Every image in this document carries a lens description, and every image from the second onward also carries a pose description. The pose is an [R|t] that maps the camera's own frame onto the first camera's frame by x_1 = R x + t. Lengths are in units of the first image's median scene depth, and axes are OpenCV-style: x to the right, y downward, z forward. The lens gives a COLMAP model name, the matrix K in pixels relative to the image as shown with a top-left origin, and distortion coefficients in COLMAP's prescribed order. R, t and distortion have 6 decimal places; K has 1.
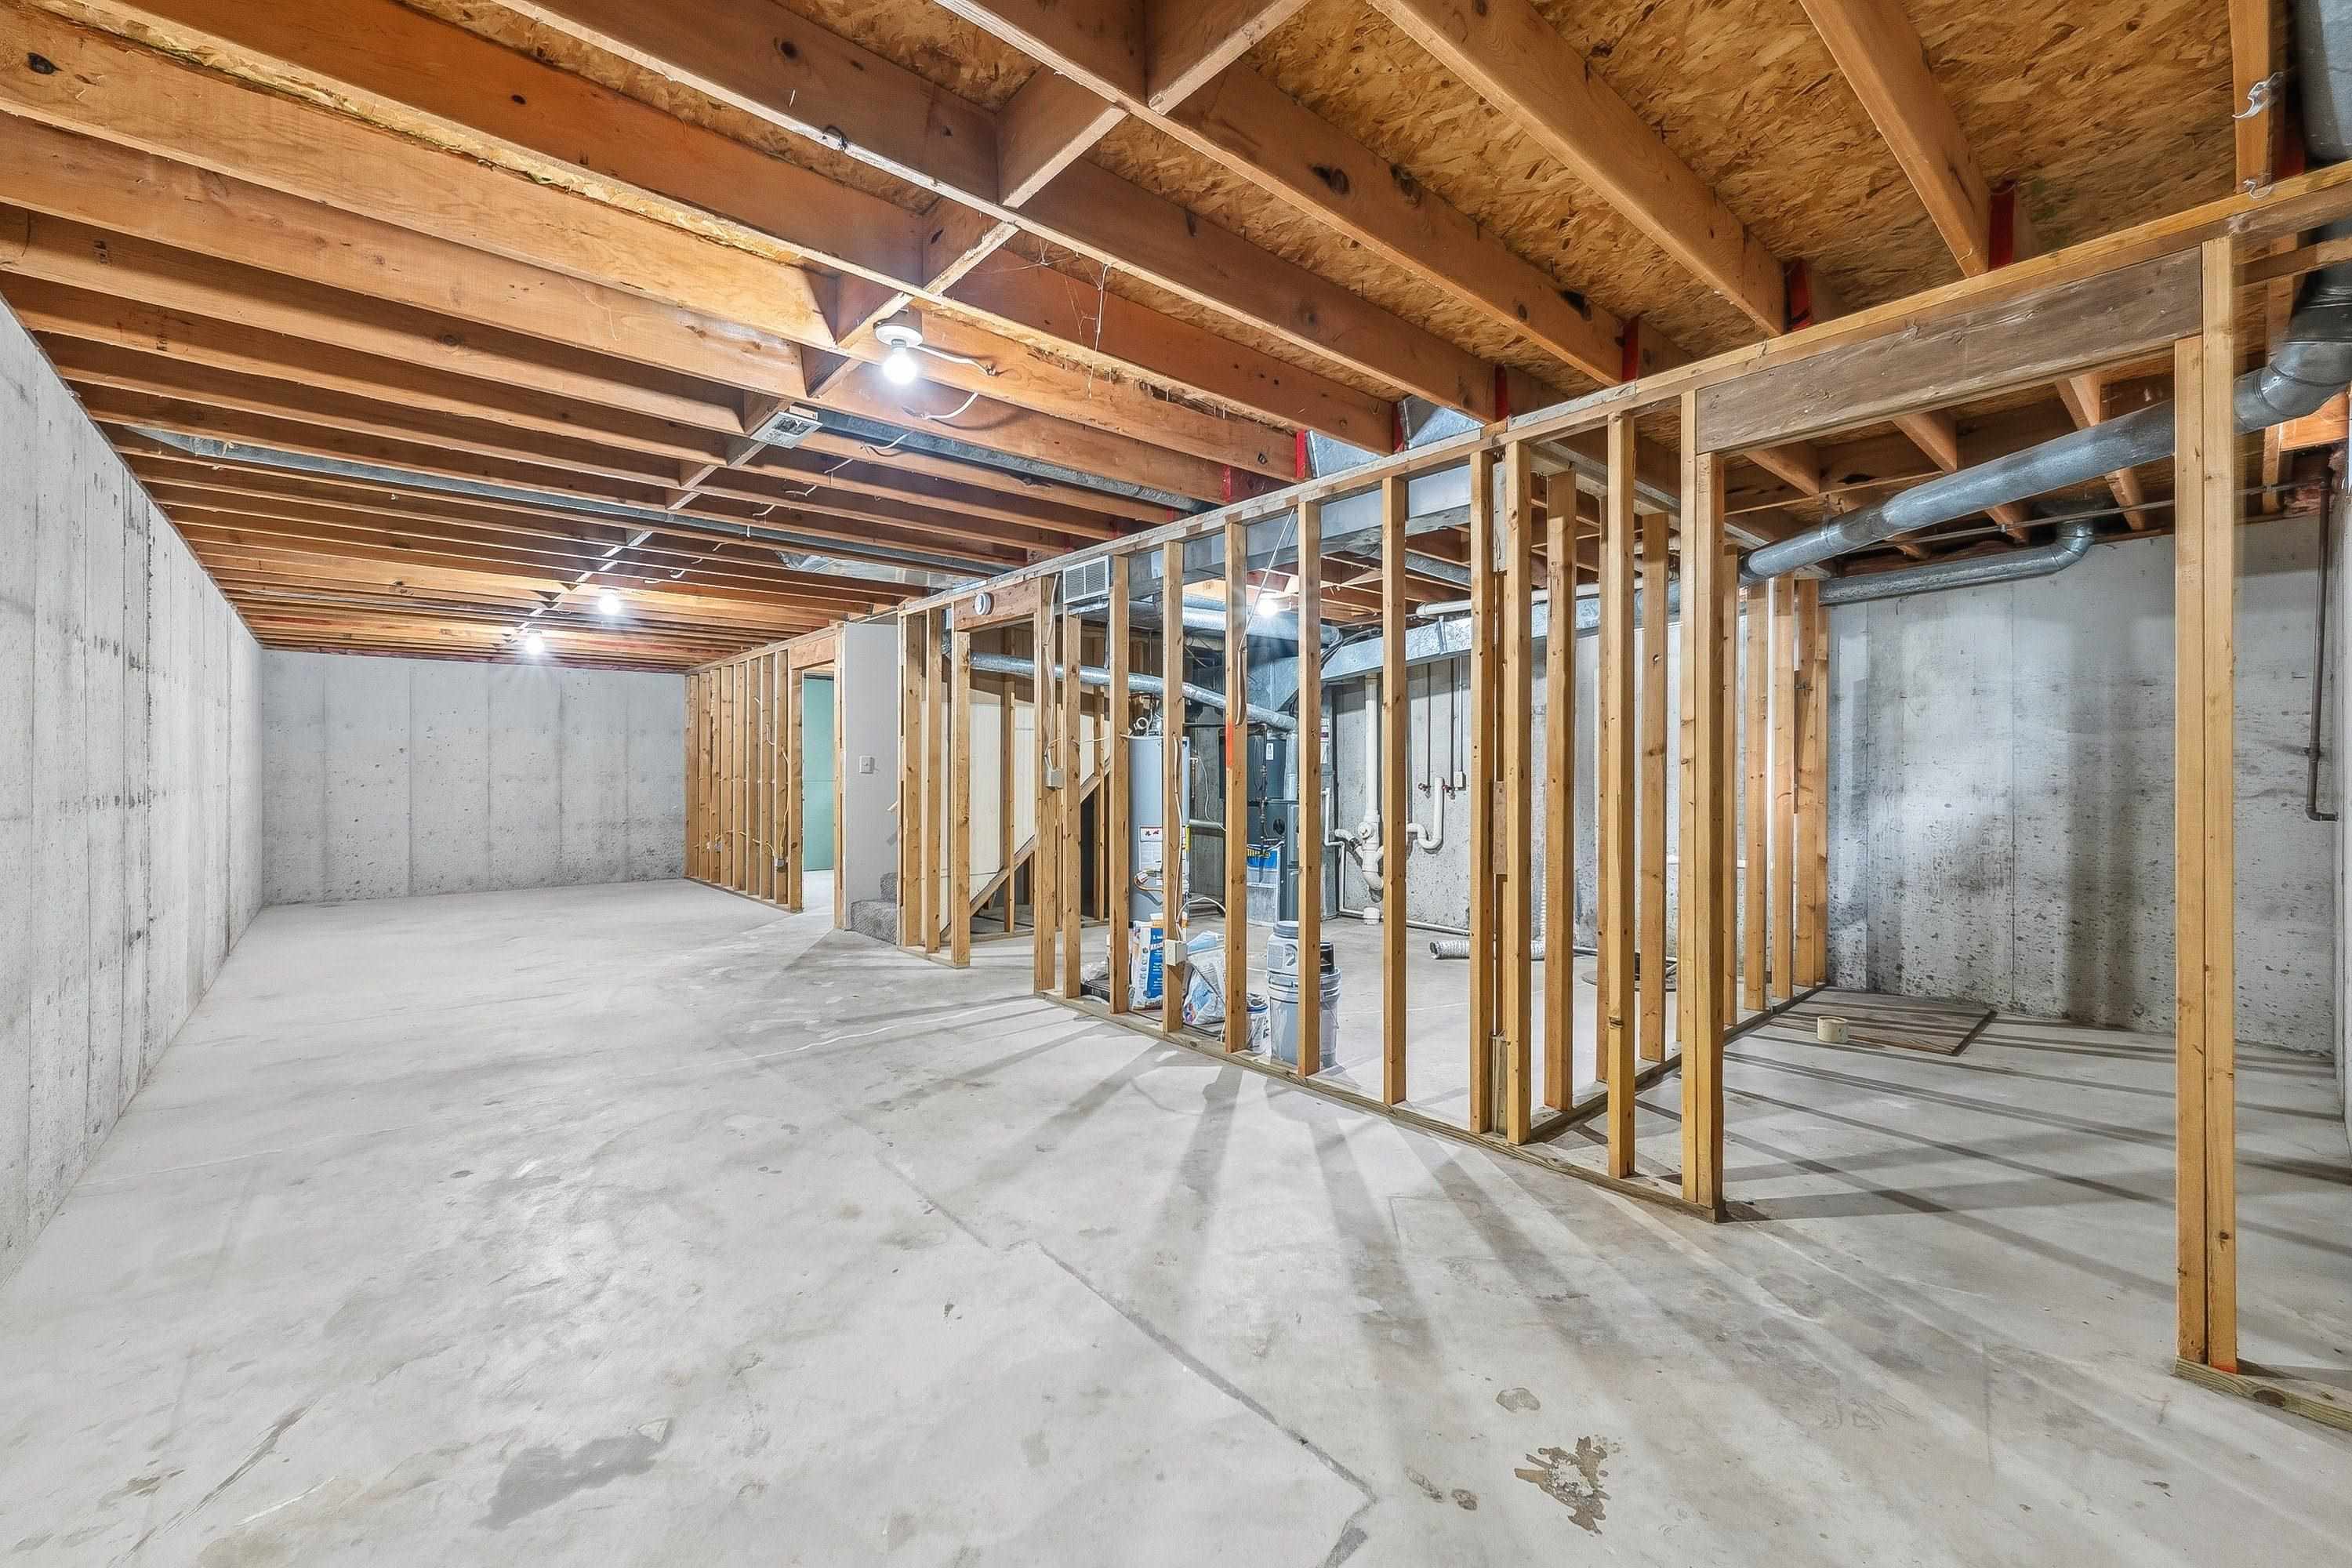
lens RADIAL K [[956.7, 0, 1168.4], [0, 956.7, 763.2], [0, 0, 1]] dist [-0.000352, -0.000080]
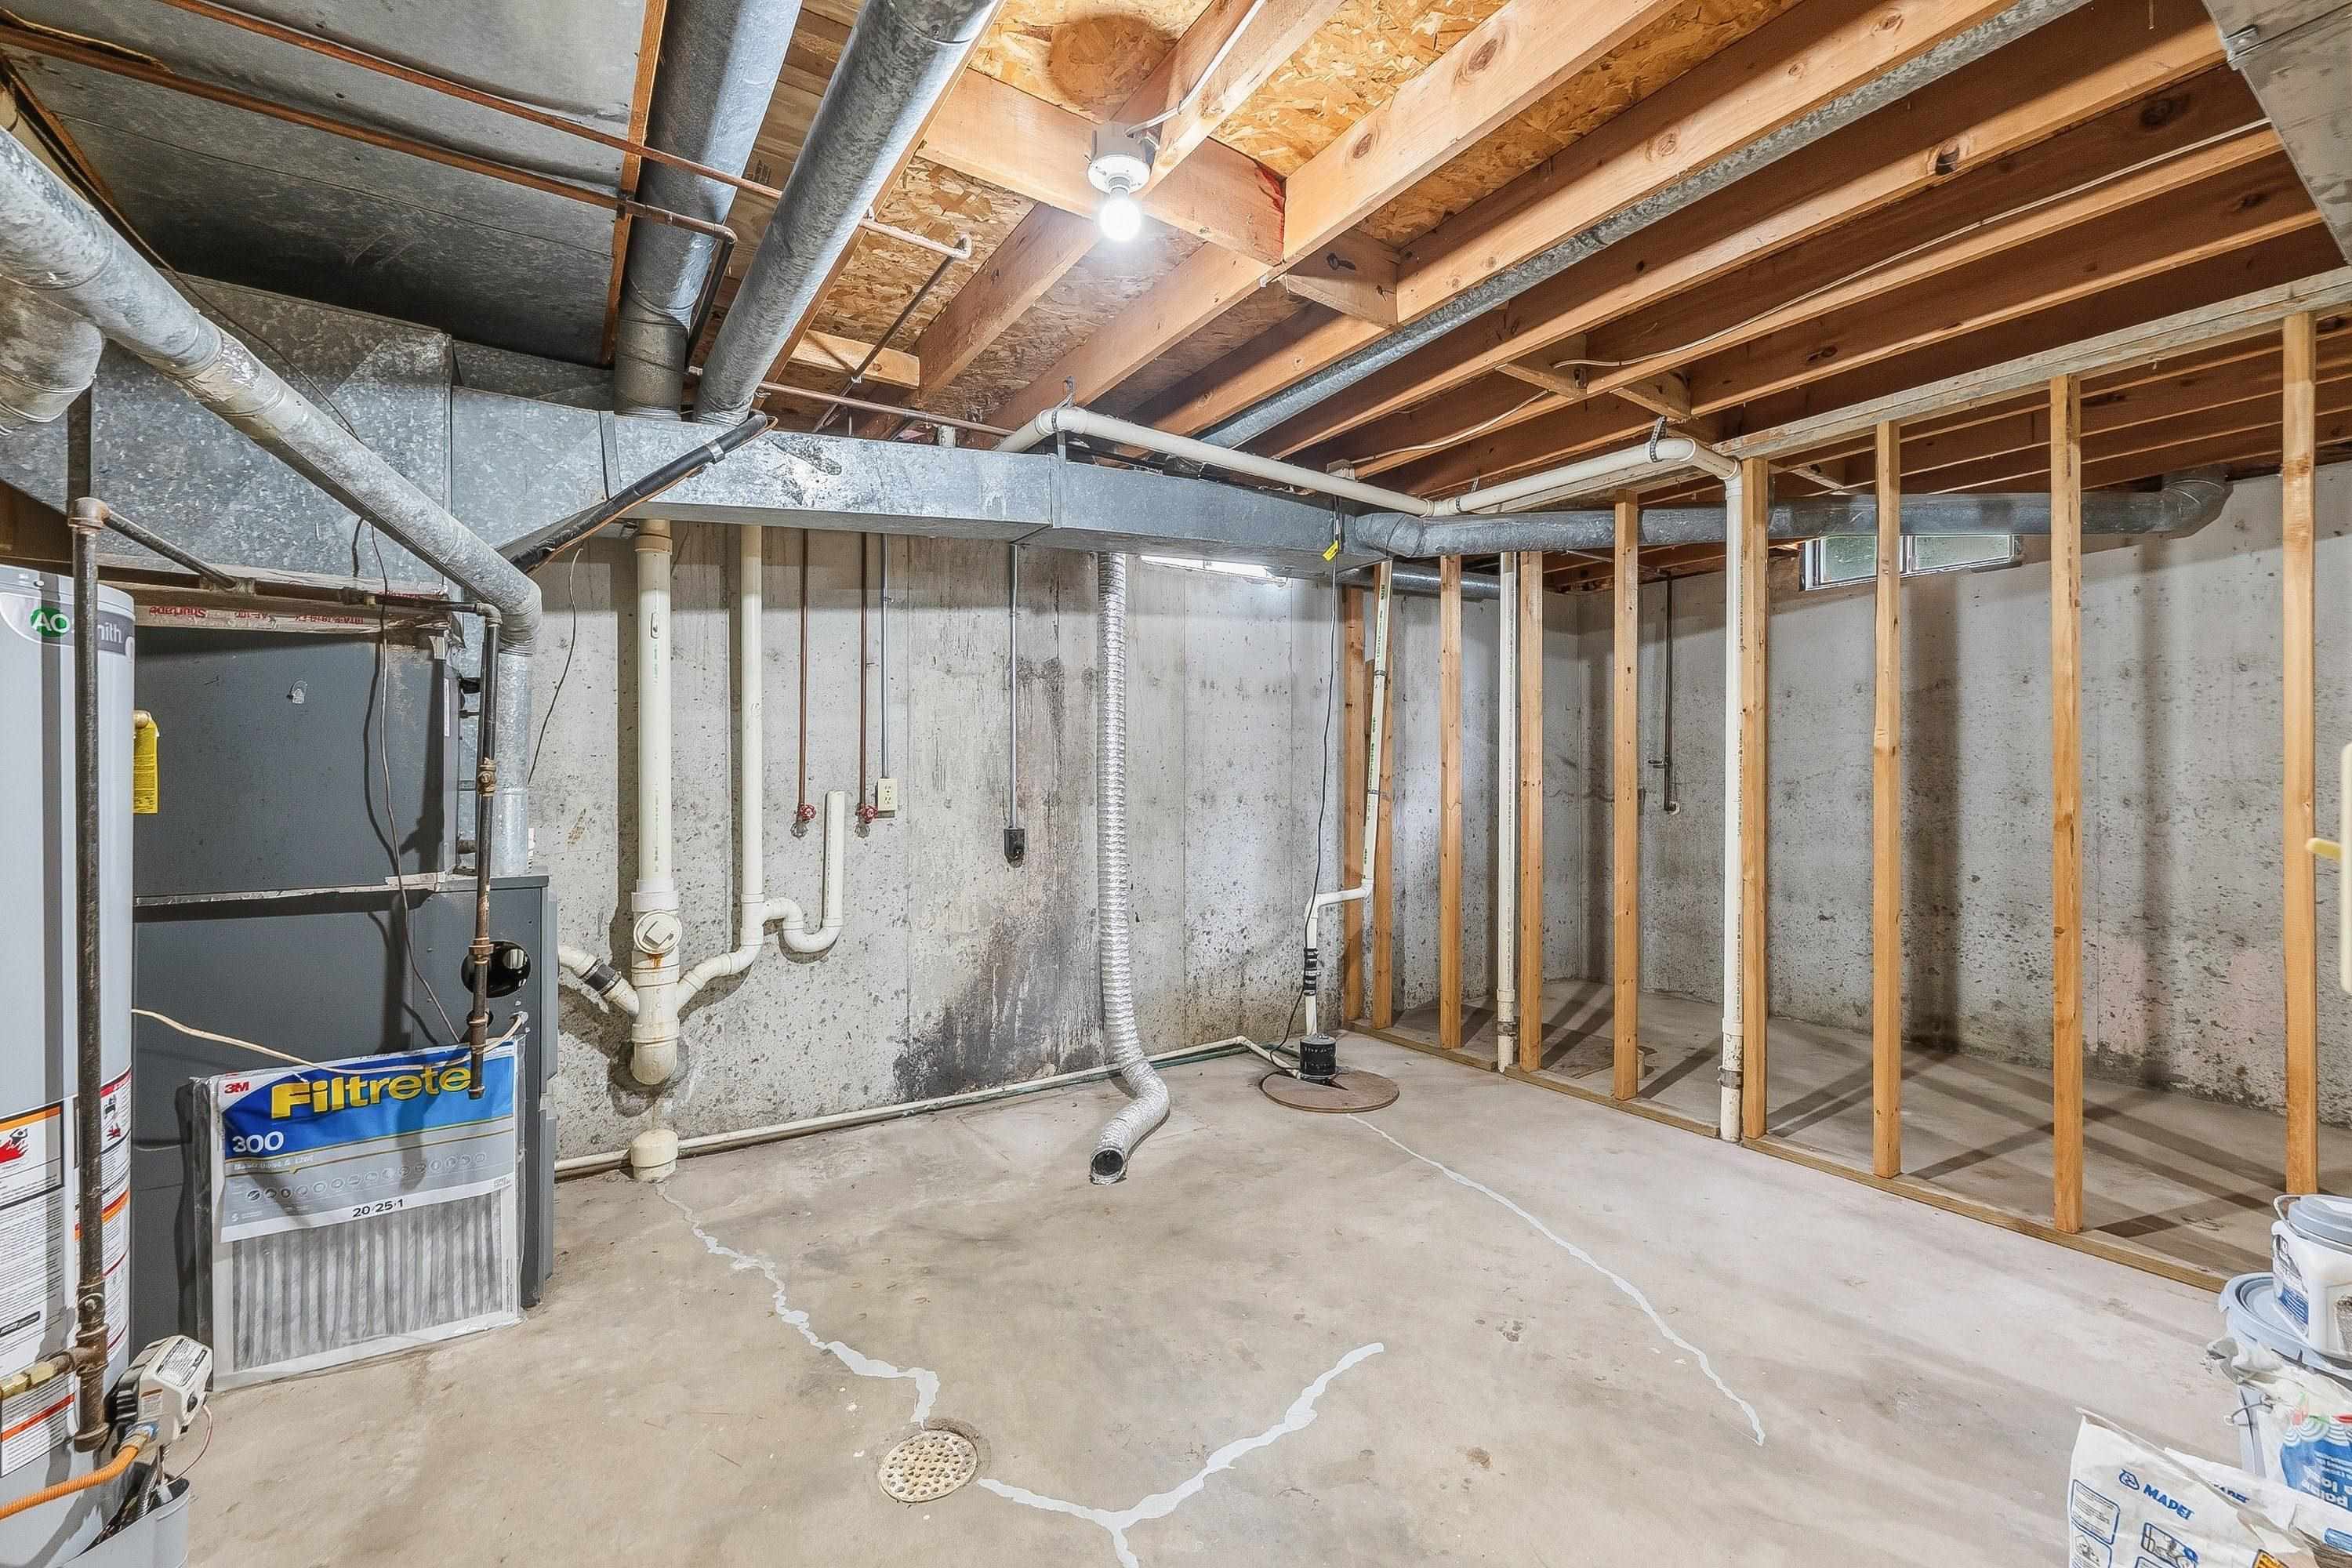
lens RADIAL K [[956.7, 0, 1168.4], [0, 956.7, 763.2], [0, 0, 1]] dist [-0.000352, -0.000080]
pose [[0.128127, -0.001440, 0.991757, -0.336957], [-0.005298, 0.999984, 0.002136, -0.013432], [-0.991744, -0.005528, 0.128117, 1.570358]]
